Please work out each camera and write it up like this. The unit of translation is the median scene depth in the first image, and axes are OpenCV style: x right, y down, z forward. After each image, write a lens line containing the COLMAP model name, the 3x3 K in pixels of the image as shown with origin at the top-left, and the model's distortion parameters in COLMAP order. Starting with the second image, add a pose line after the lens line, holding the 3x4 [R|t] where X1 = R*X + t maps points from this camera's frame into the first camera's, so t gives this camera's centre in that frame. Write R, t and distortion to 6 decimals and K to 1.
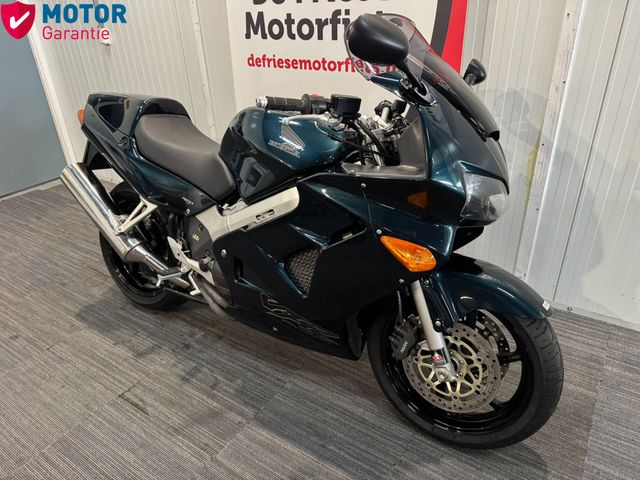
lens RADIAL K [[459.5, 0, 320.0], [0, 459.5, 240.0], [0, 0, 1]] dist [0.037624, -0.056551]
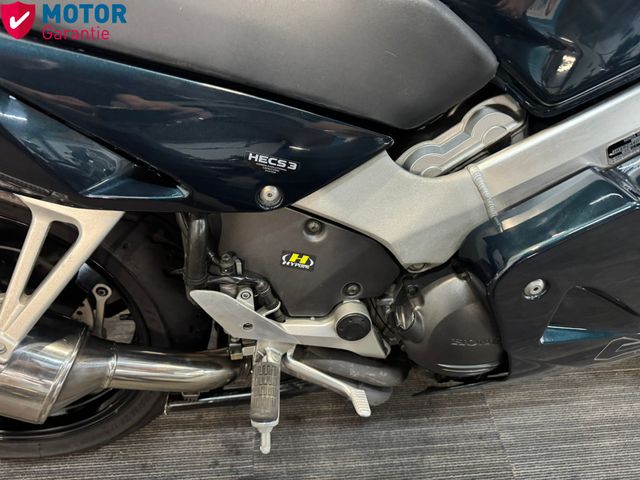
lens RADIAL K [[459.5, 0, 320.0], [0, 459.5, 240.0], [0, 0, 1]] dist [0.037624, -0.056551]
pose [[0.768758, -0.386208, 0.509760, -0.368083], [0.220354, 0.908221, 0.355780, -0.116597], [-0.600380, -0.161181, 0.783304, 0.647016]]
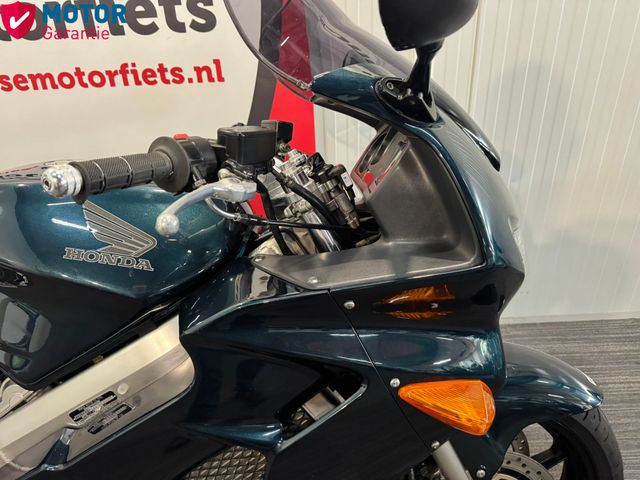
lens RADIAL K [[458.9, 0, 321.5], [0, 458.9, 235.4], [0, 0, 1]] dist [-0.001412, -0.007808]
pose [[0.825346, -0.258440, 0.502009, -0.087592], [0.270913, 0.961330, 0.049500, -0.132543], [-0.495389, 0.095146, 0.863445, 0.361700]]
